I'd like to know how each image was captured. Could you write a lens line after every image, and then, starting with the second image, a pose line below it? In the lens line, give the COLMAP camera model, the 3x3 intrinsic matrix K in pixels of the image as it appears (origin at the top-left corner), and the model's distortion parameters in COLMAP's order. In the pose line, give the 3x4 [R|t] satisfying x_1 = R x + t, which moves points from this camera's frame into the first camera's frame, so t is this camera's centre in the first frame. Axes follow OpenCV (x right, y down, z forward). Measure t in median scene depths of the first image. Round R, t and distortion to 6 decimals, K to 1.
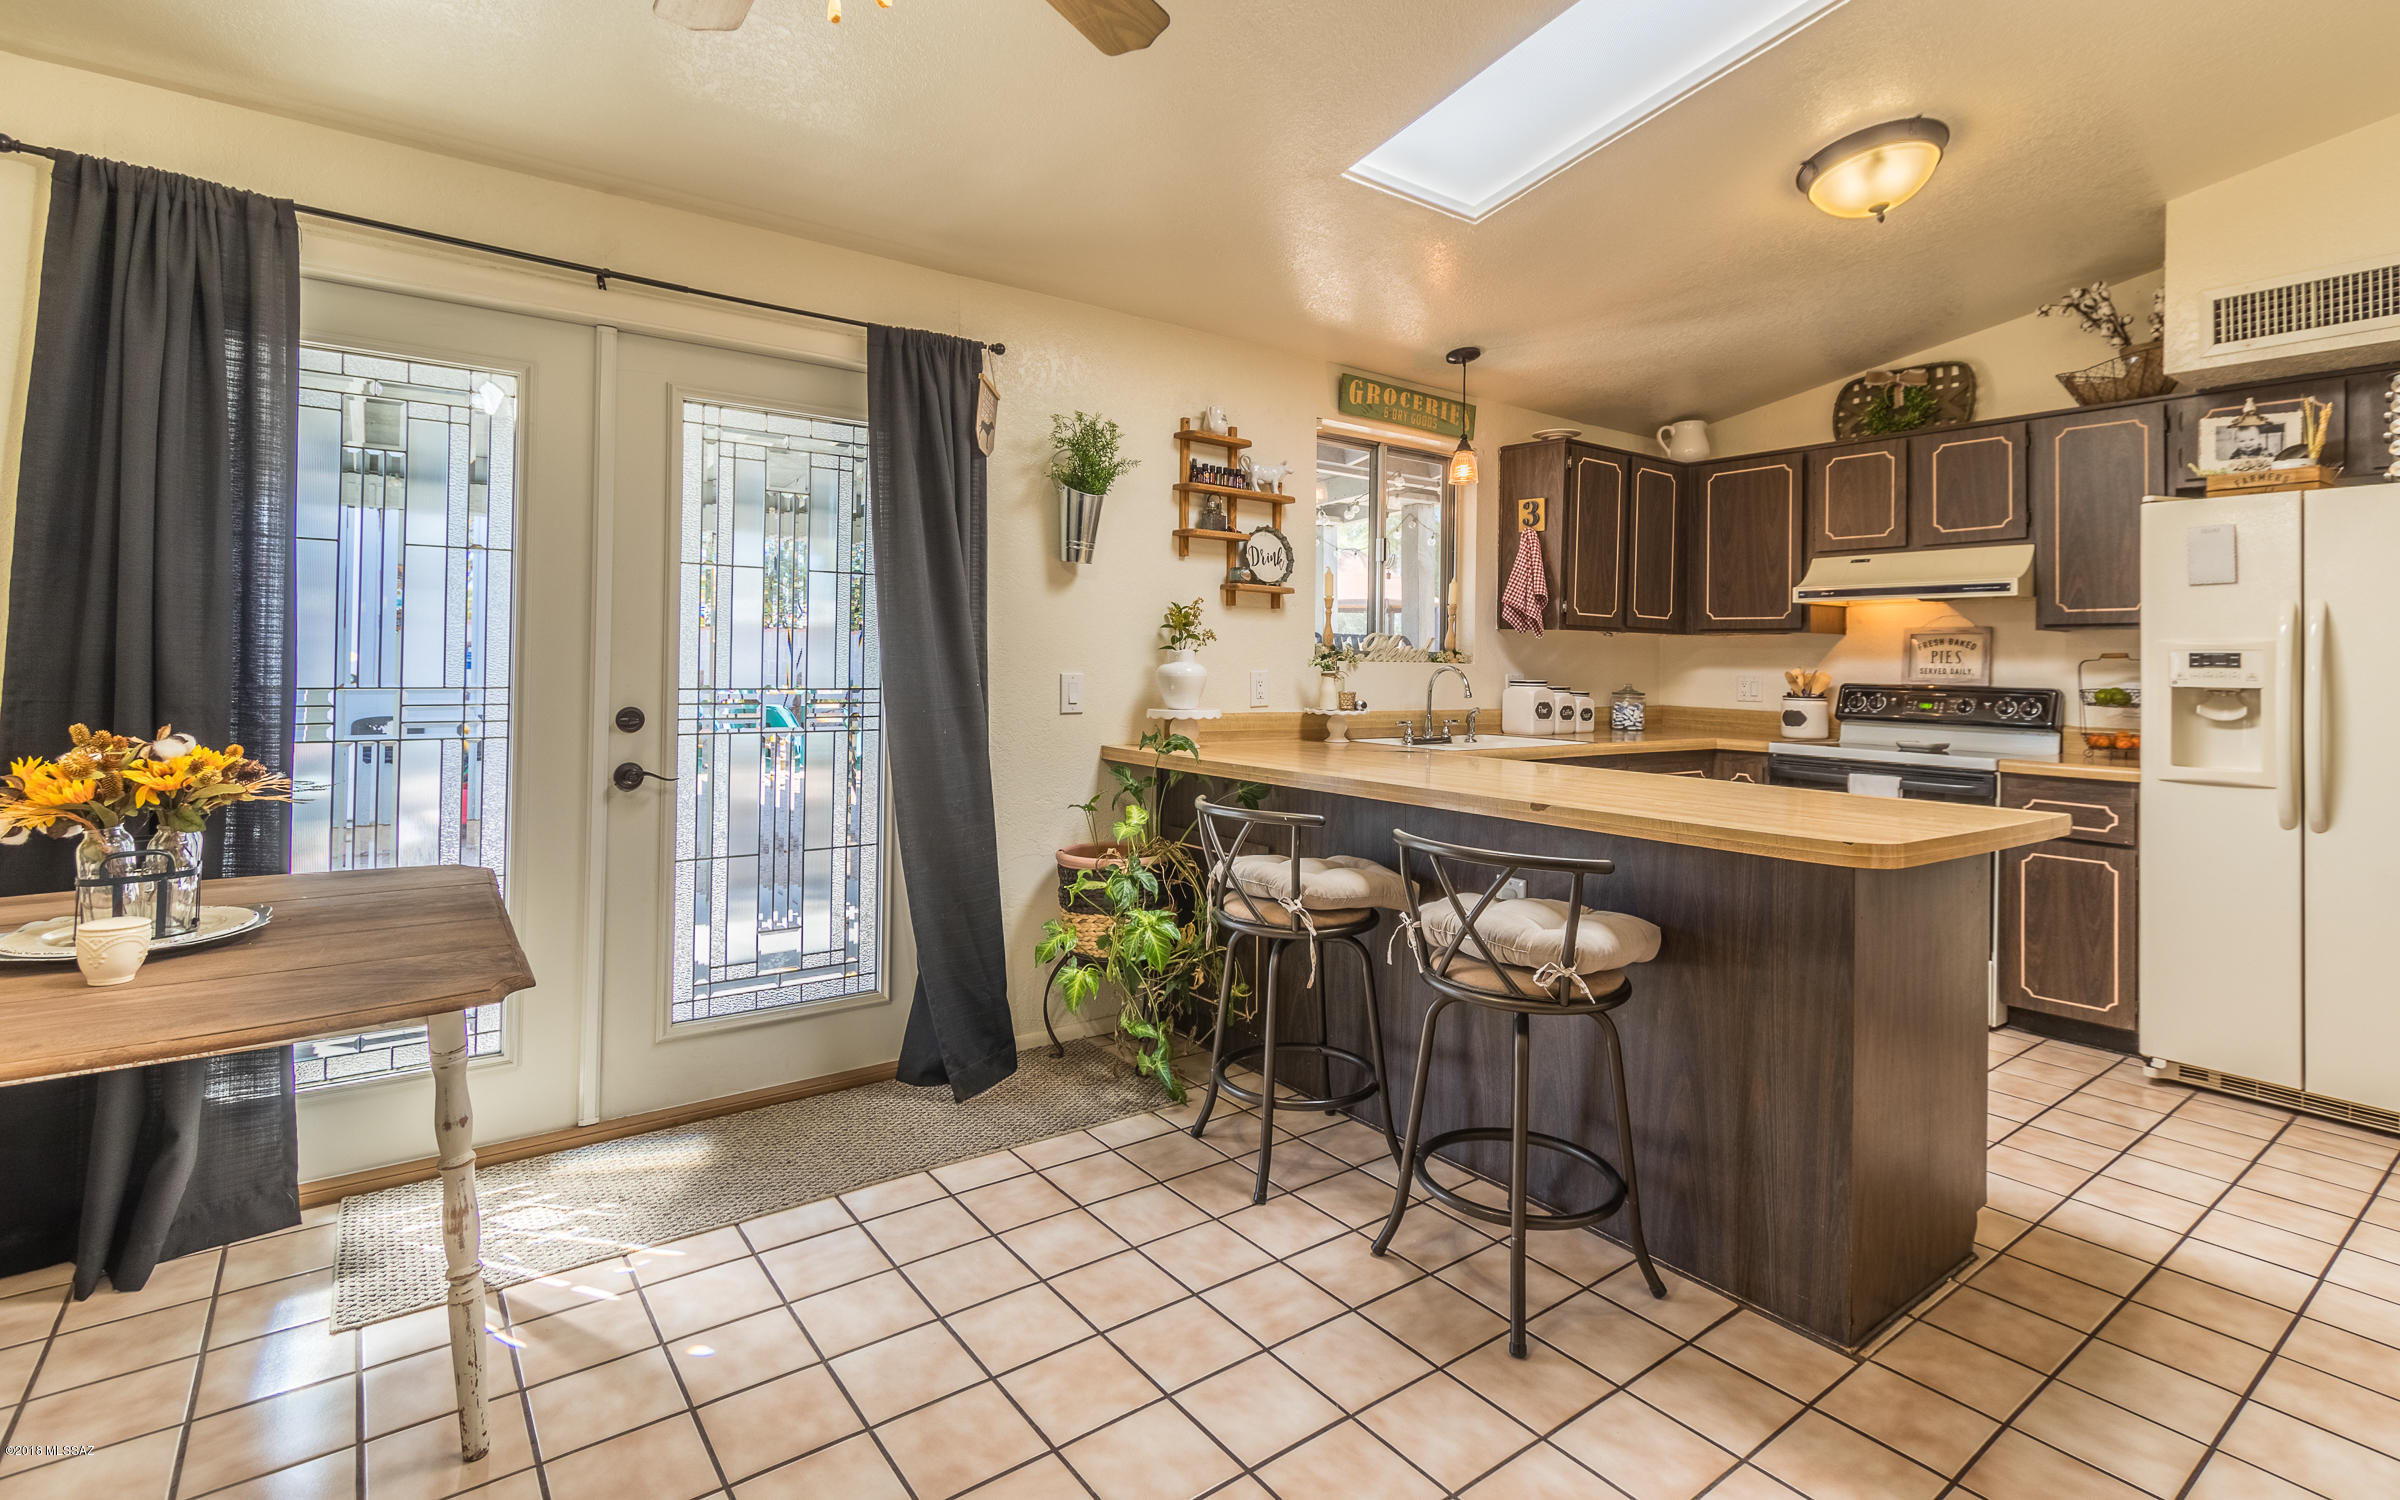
lens RADIAL K [[1115.2, 0, 1215.8], [0, 1115.2, 650.0], [0, 0, 1]] dist [0.005507, 0.002094]
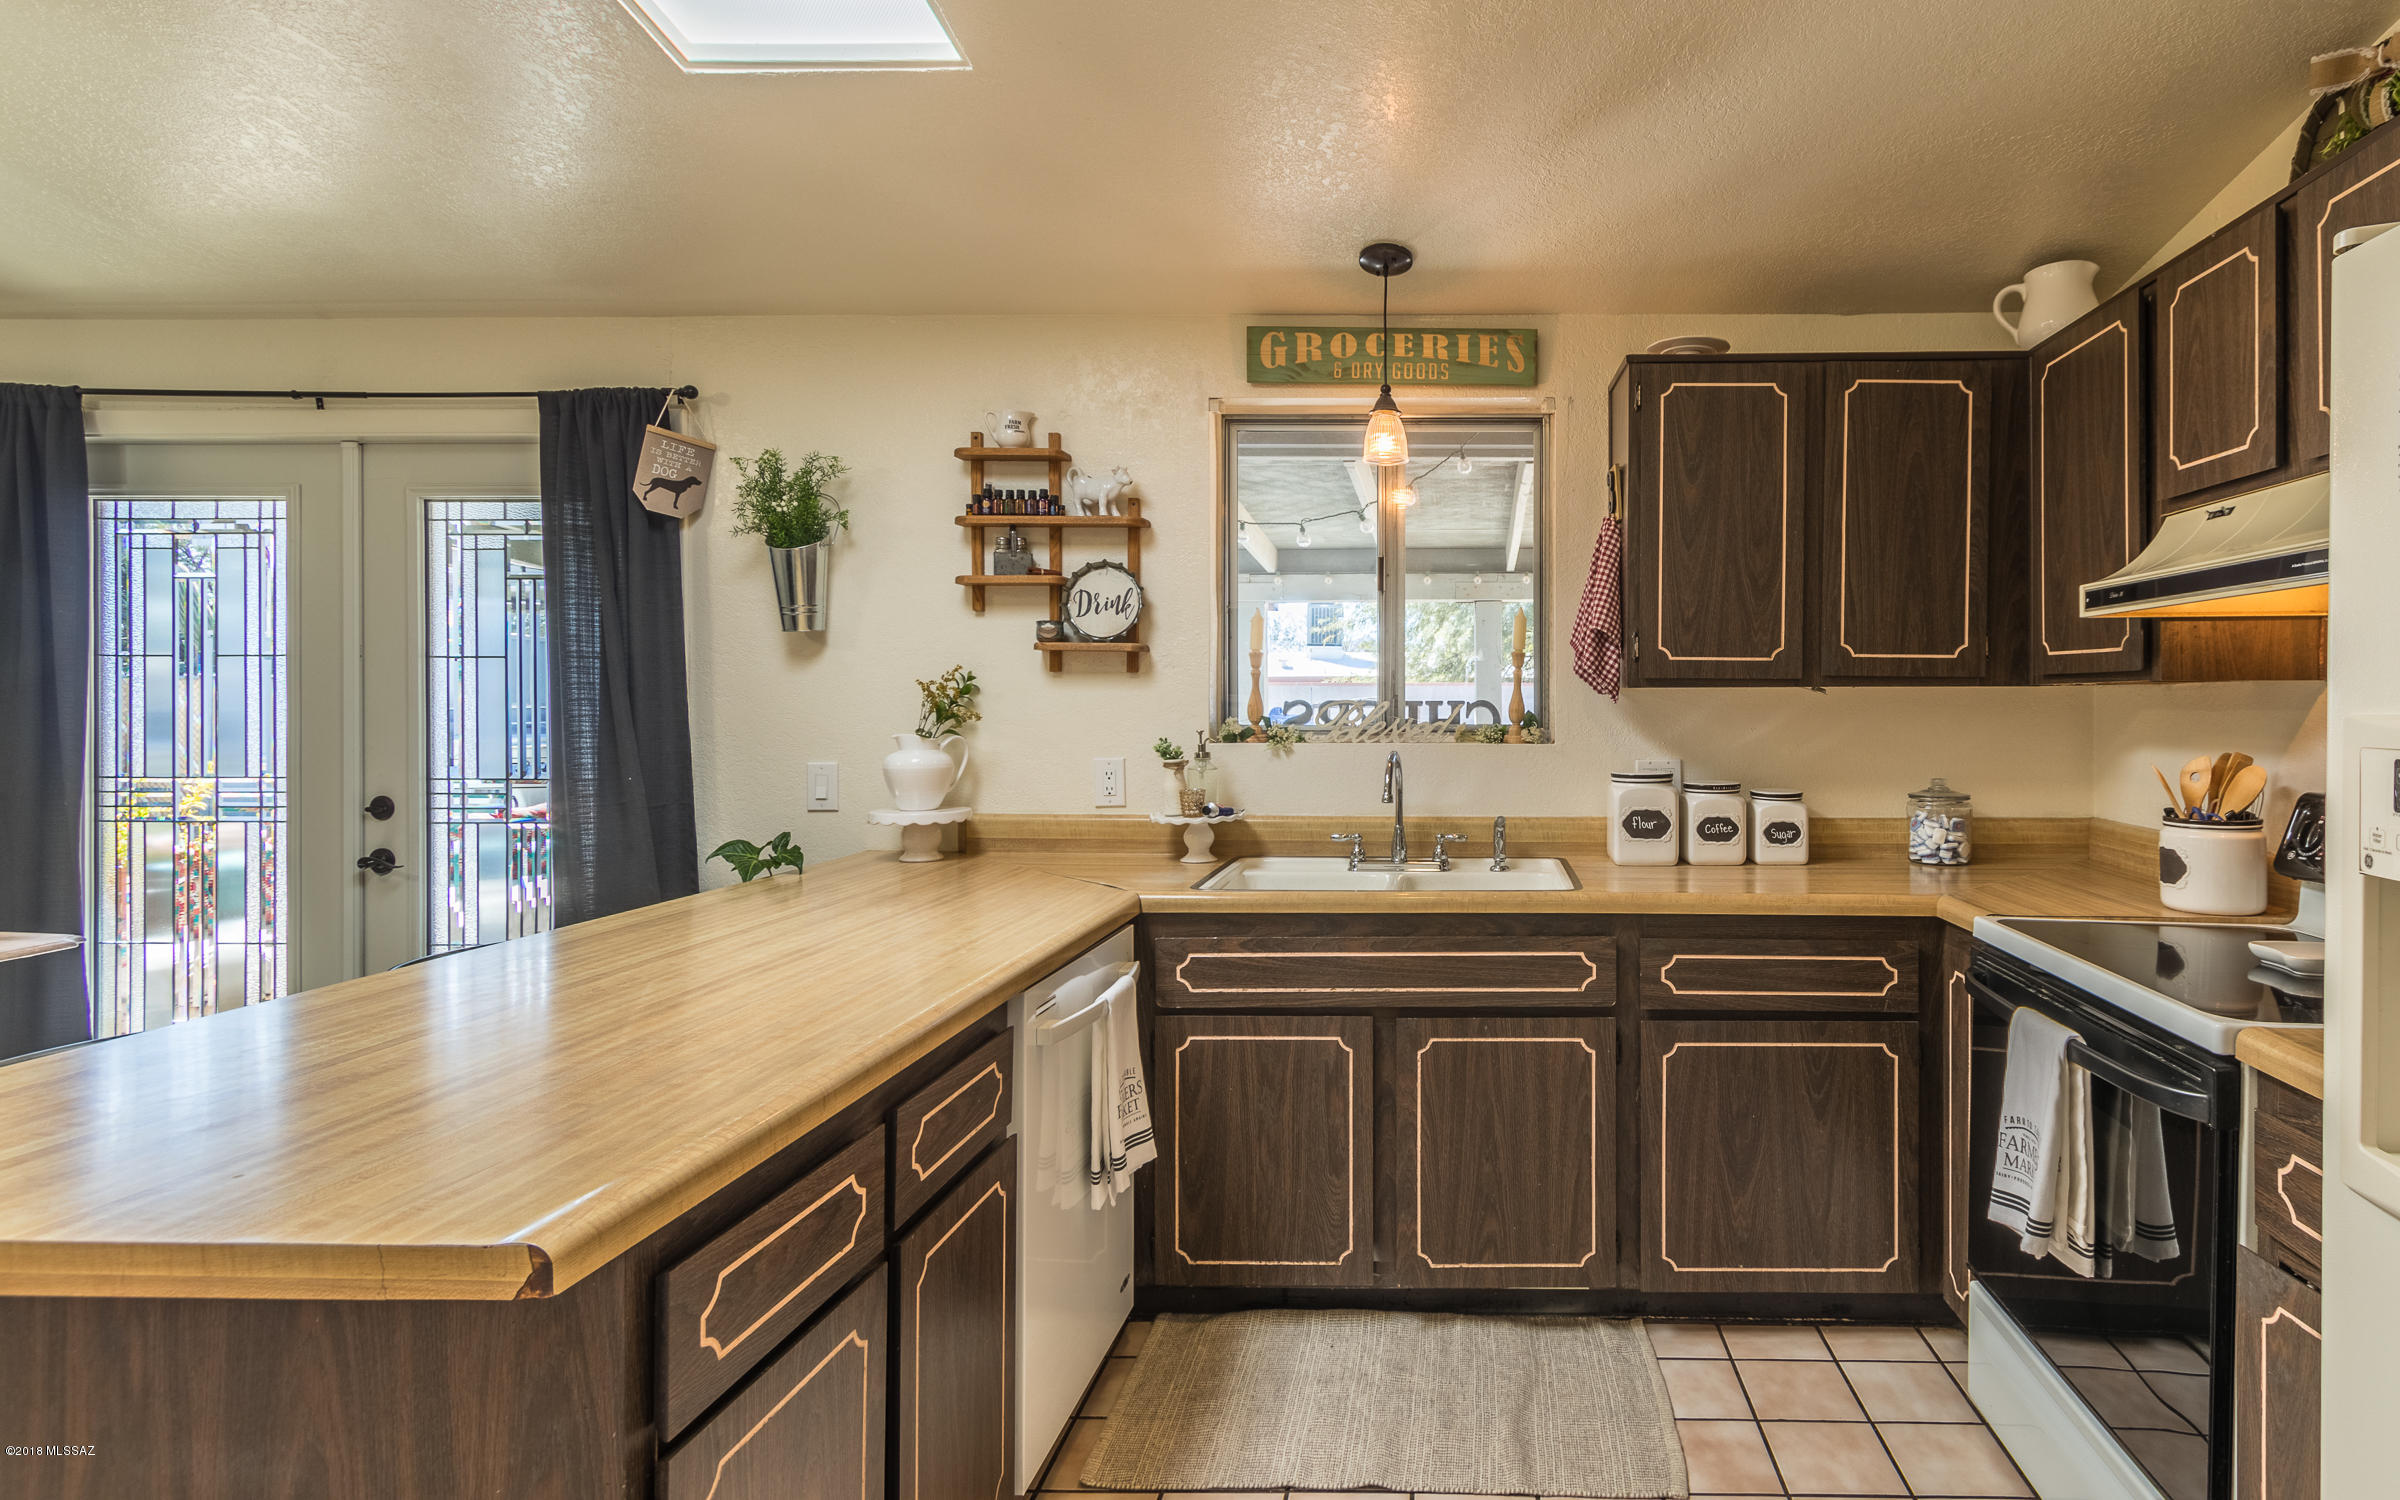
lens RADIAL K [[1115.2, 0, 1259.6], [0, 1115.2, 746.2], [0, 0, 1]] dist [0.005507, 0.002094]
pose [[0.791077, -0.000243, -0.611717, 0.596081], [0.017259, 0.999611, 0.021922, -0.004437], [0.611473, -0.027900, 0.790773, 0.496429]]
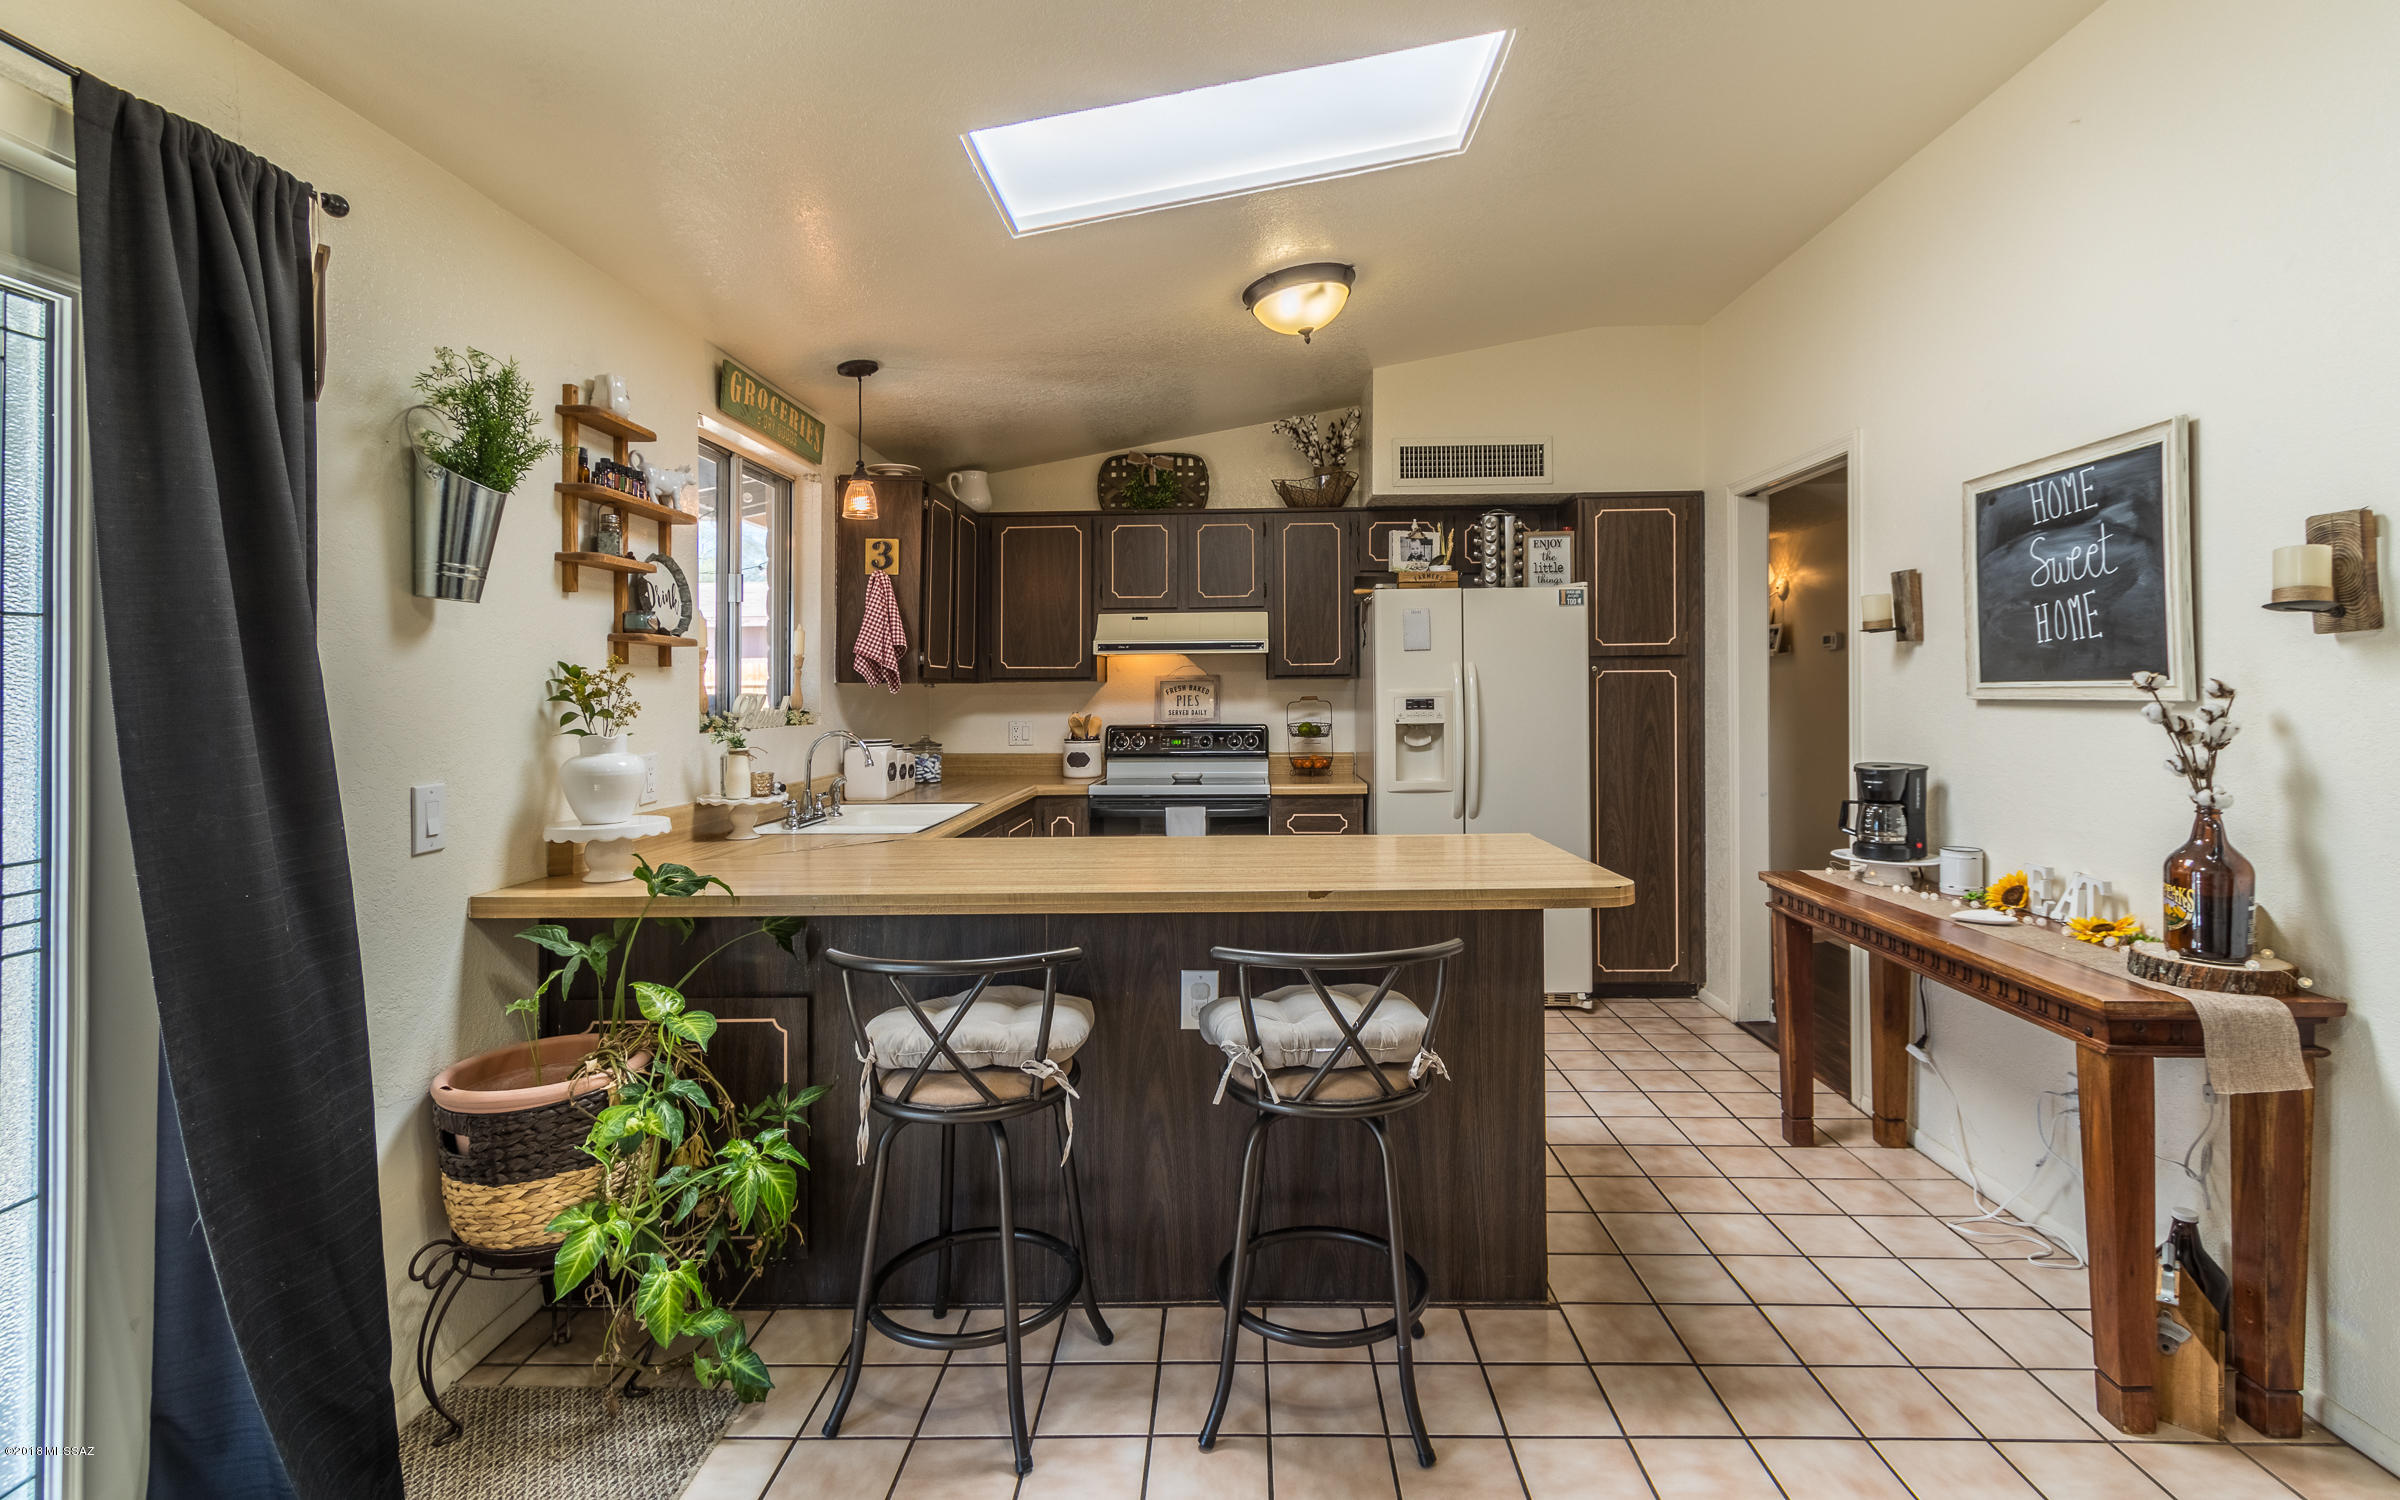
lens RADIAL K [[1115.2, 0, 1222.3], [0, 1115.2, 675.7], [0, 0, 1]] dist [0.005507, 0.002094]
pose [[0.619584, -0.012669, 0.784828, -0.309945], [0.011689, 0.999908, 0.006913, -0.033529], [-0.784843, 0.004891, 0.619675, 0.276439]]
